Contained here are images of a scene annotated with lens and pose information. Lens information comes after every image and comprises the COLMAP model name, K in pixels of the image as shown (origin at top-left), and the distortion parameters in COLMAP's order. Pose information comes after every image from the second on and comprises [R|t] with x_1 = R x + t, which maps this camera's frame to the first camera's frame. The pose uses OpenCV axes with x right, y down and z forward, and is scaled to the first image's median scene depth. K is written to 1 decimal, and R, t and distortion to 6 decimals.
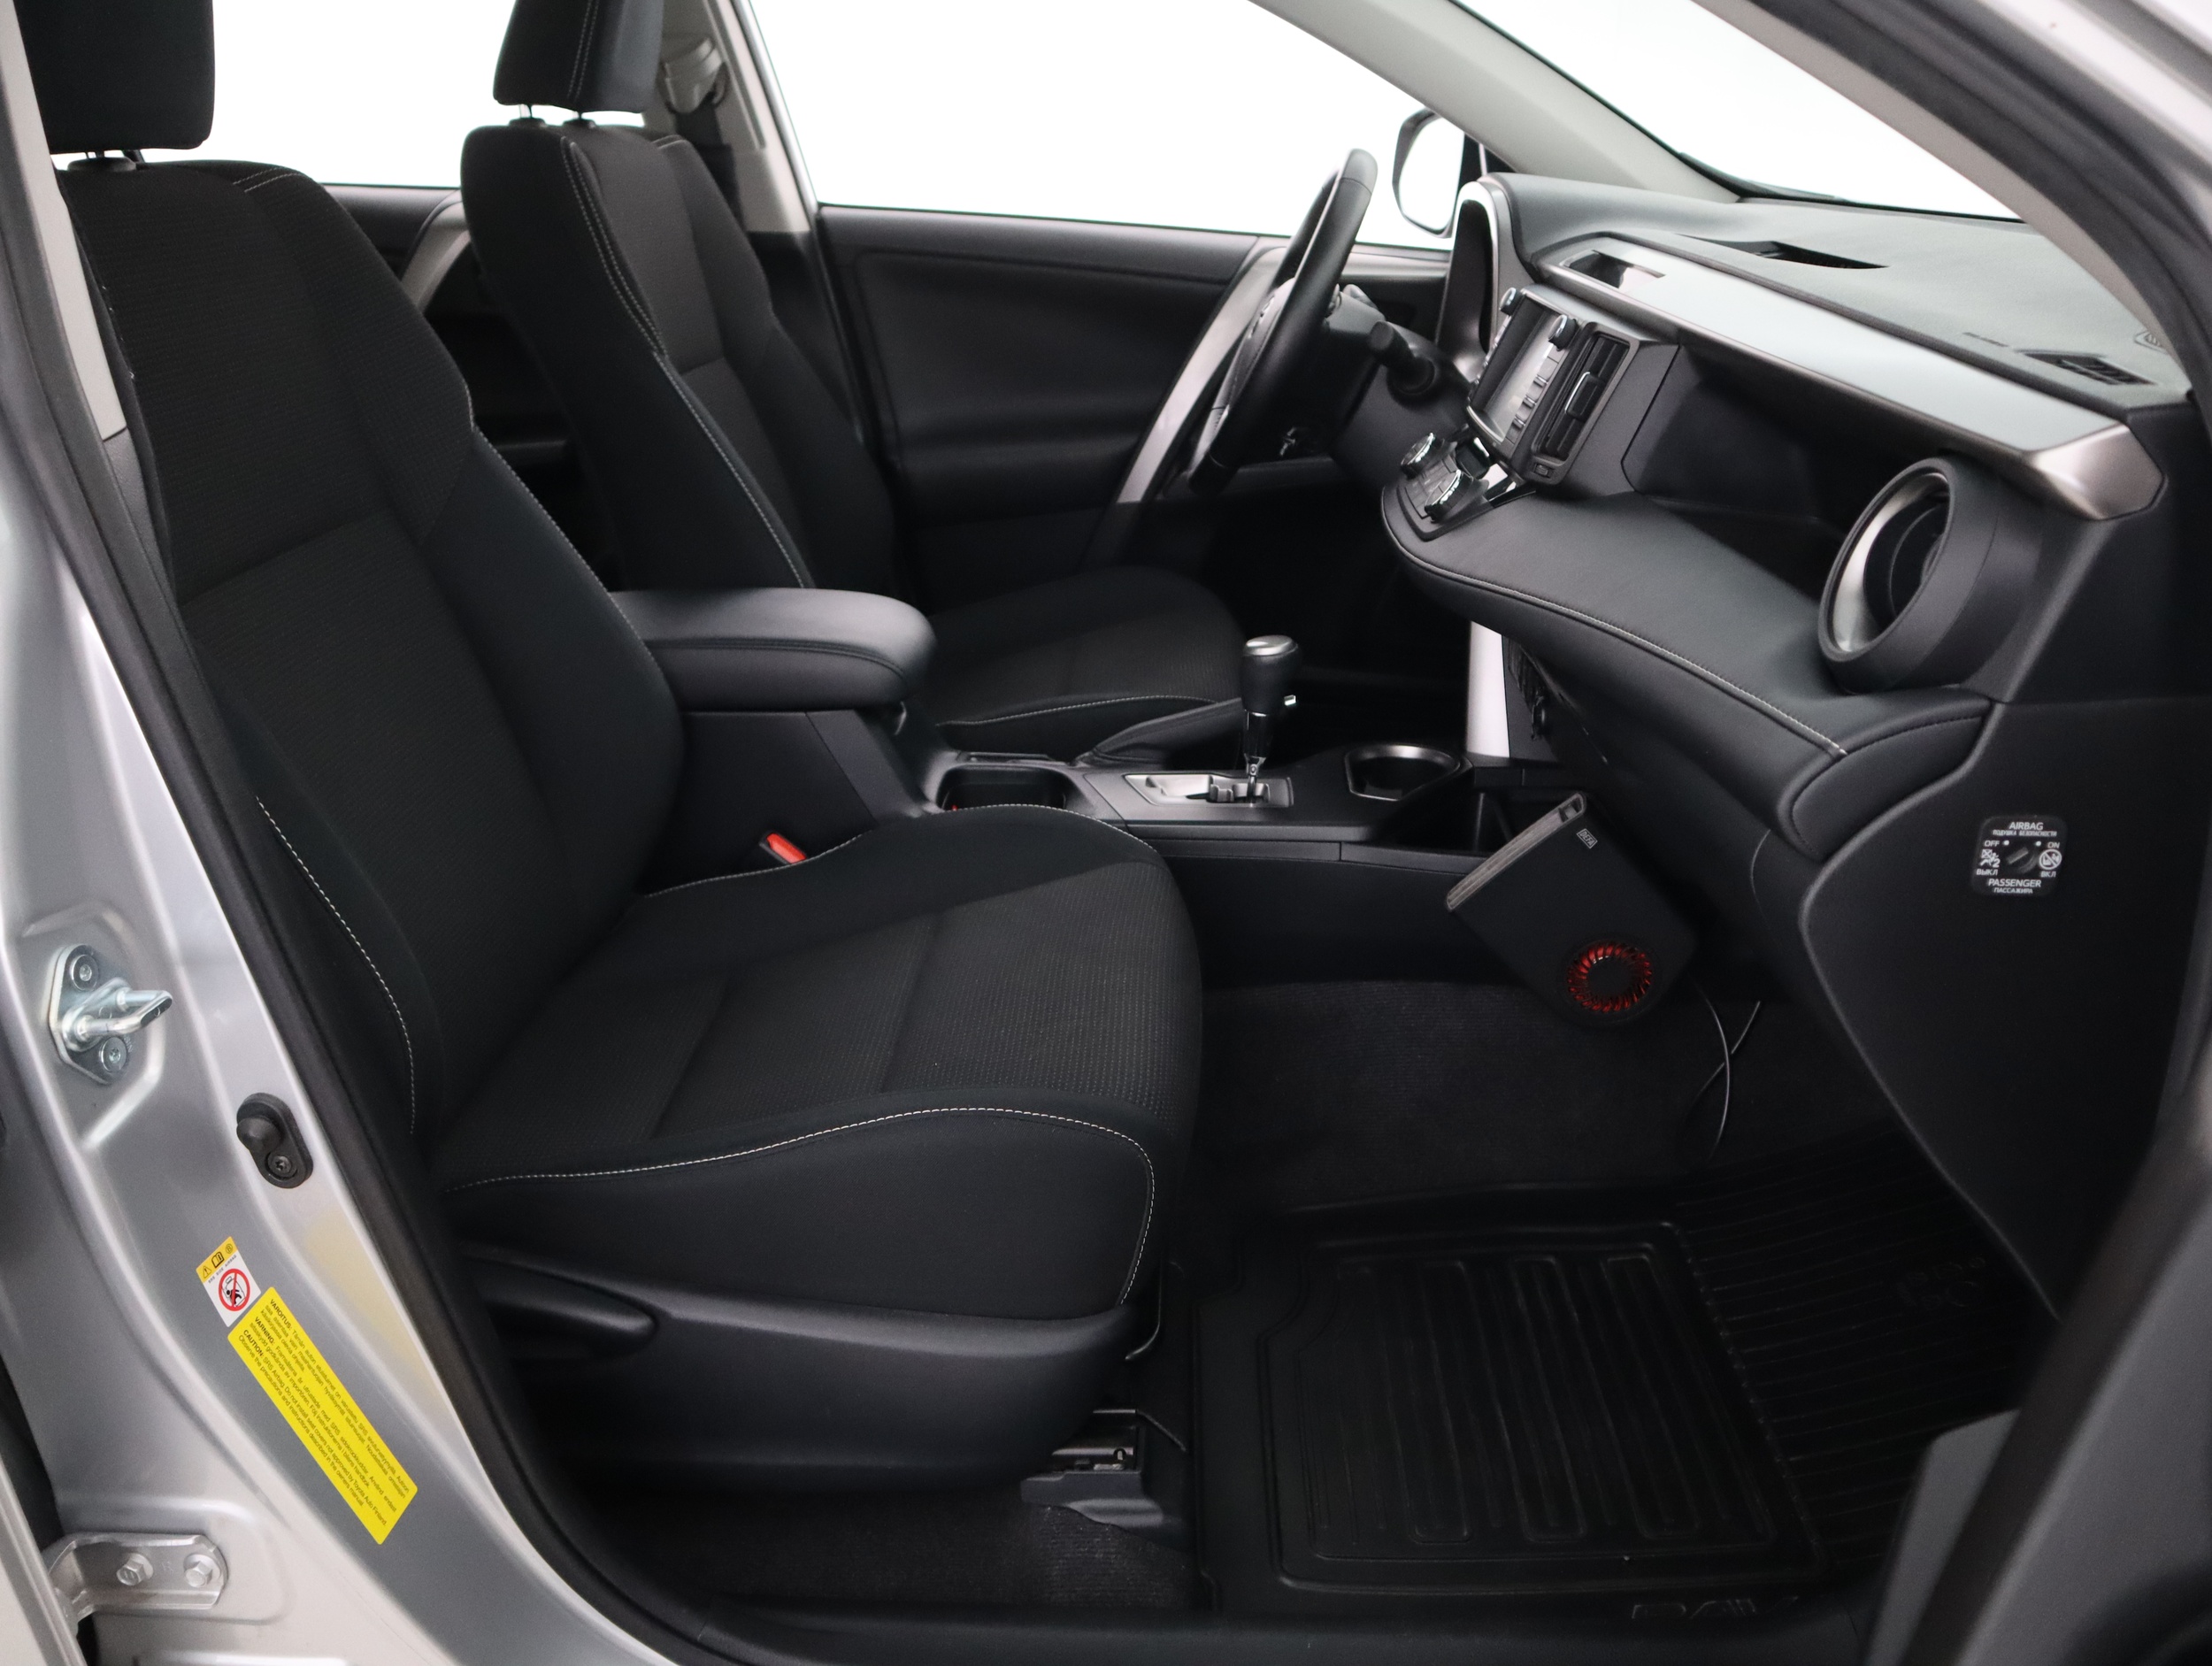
lens RADIAL K [[1716.3, 0, 1106.0], [0, 1716.3, 833.0], [0, 0, 1]] dist [-0.133327, 0.098539]
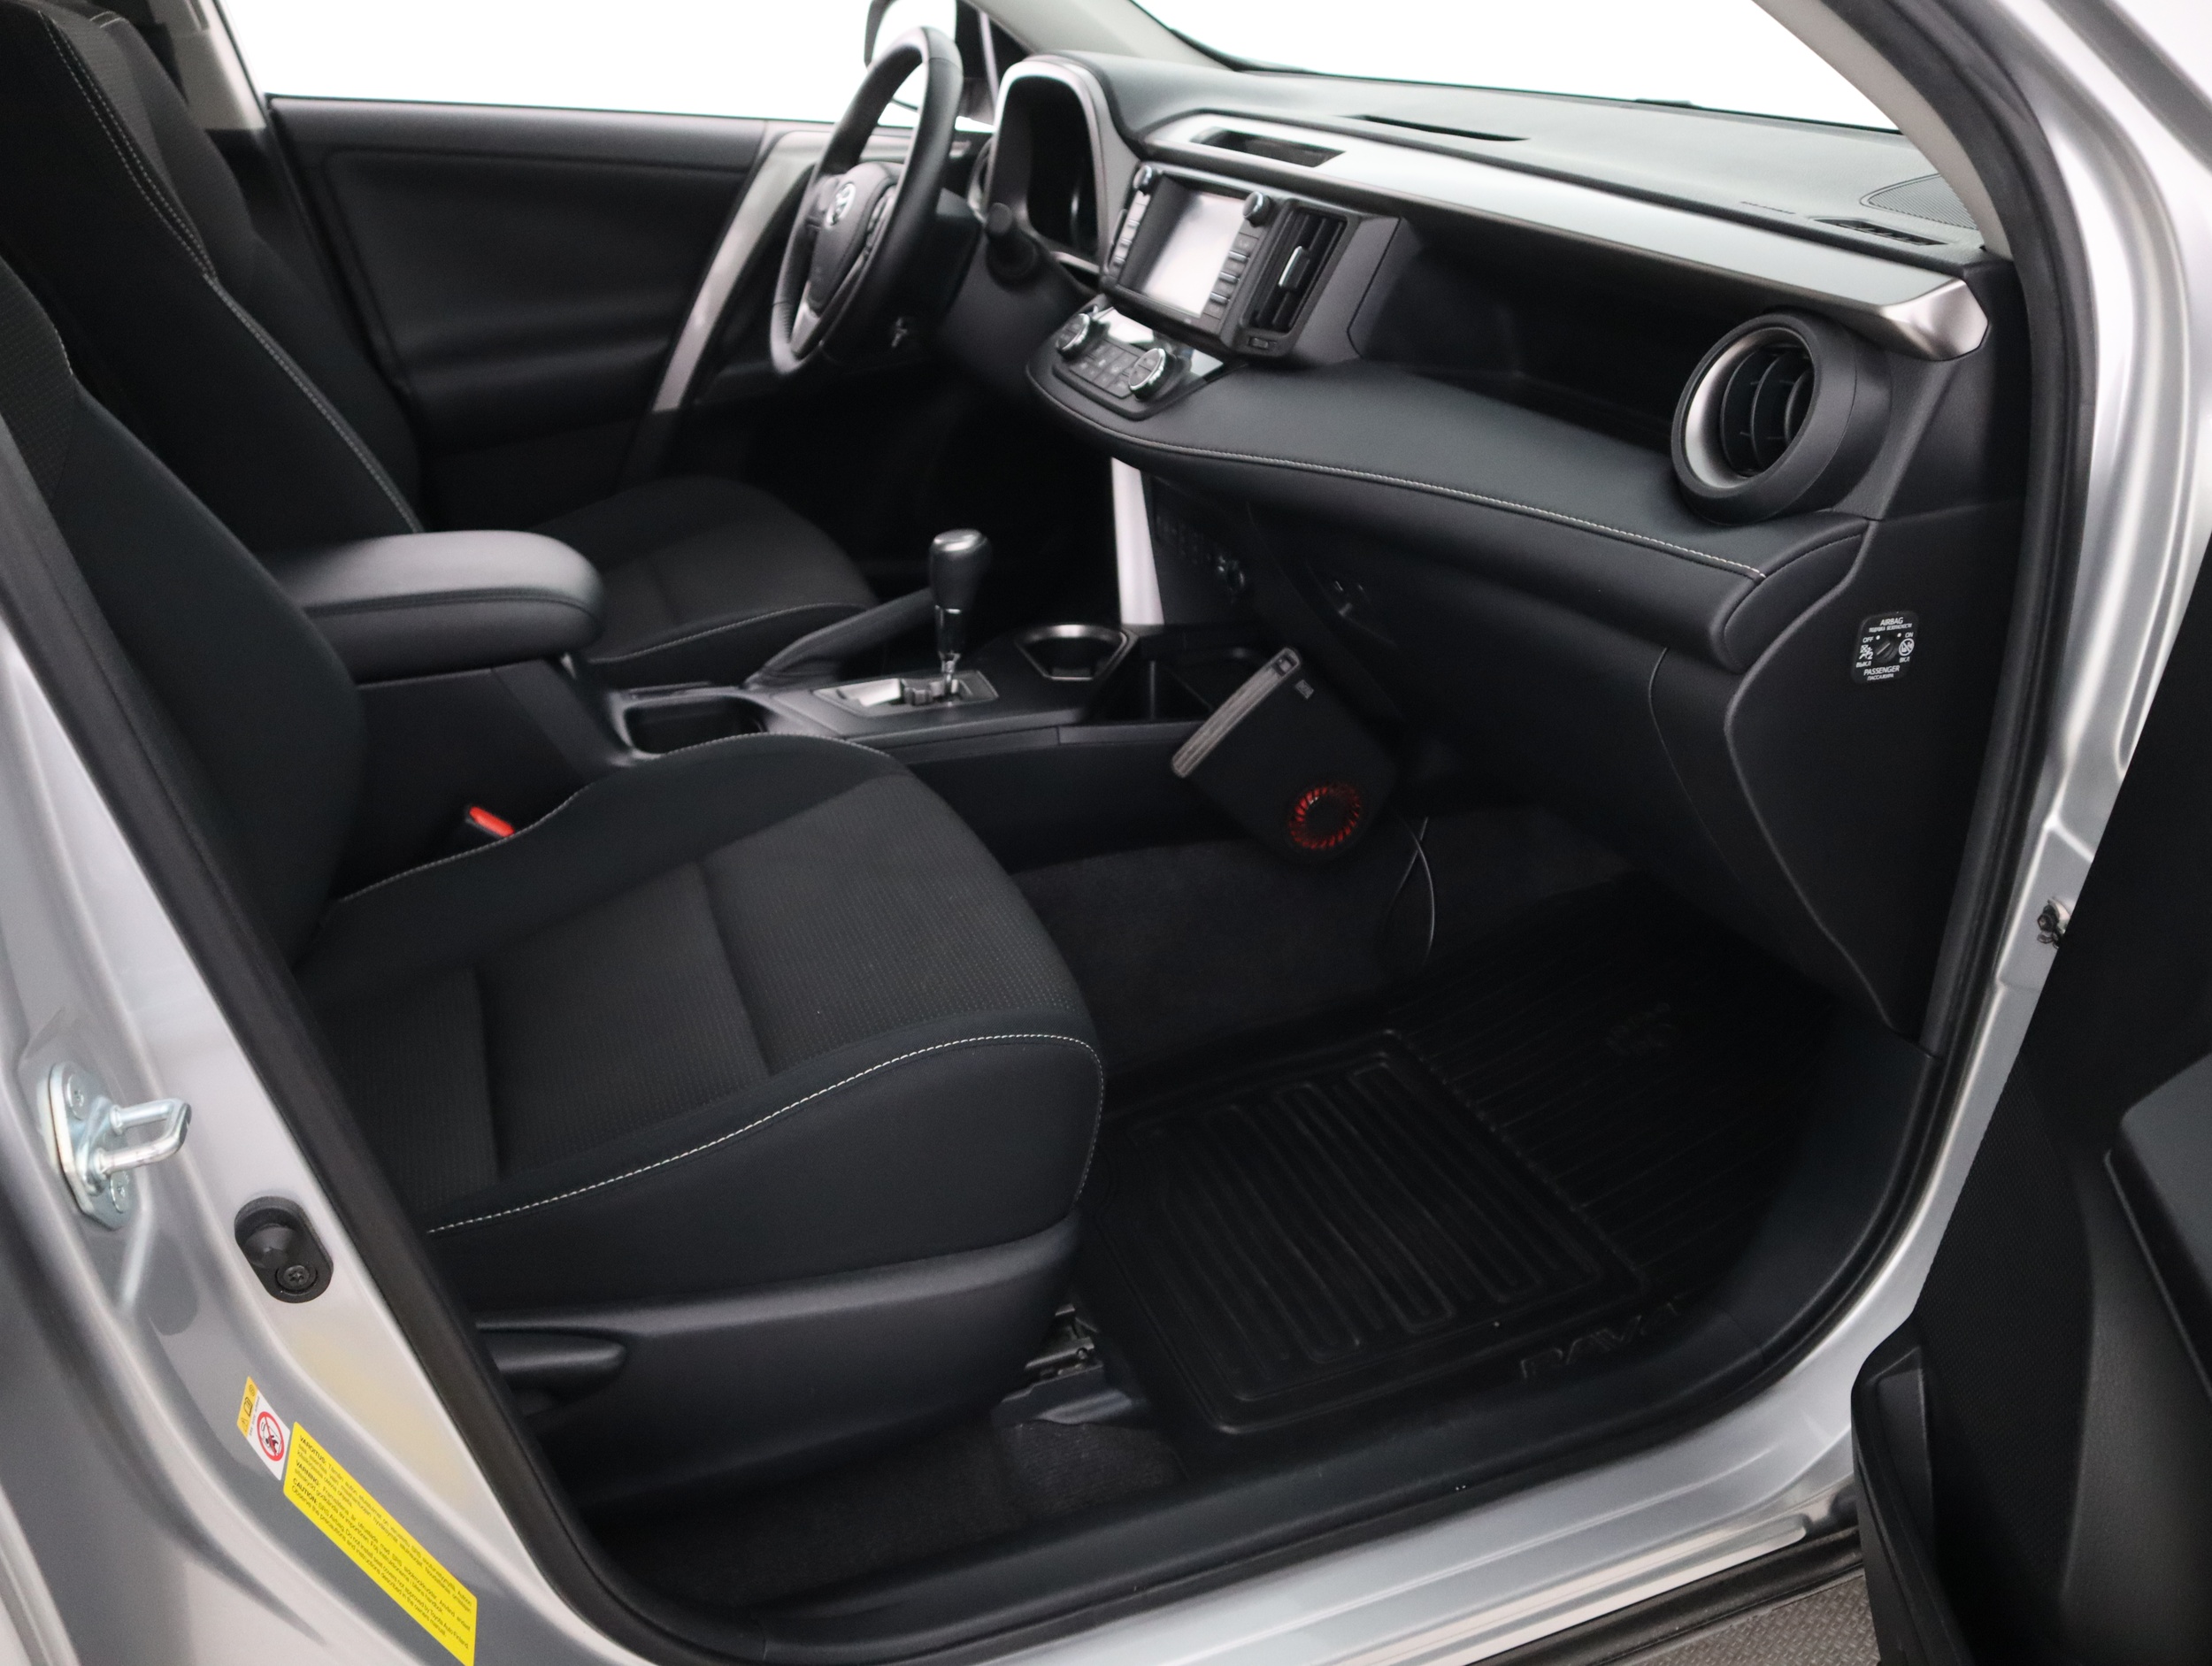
lens RADIAL K [[1716.3, 0, 1106.0], [0, 1716.3, 833.0], [0, 0, 1]] dist [-0.133327, 0.098539]
pose [[0.915957, -0.162798, 0.366770, -0.252672], [0.138394, 0.986088, 0.092074, -0.025357], [-0.376657, -0.033577, 0.925744, 0.056044]]
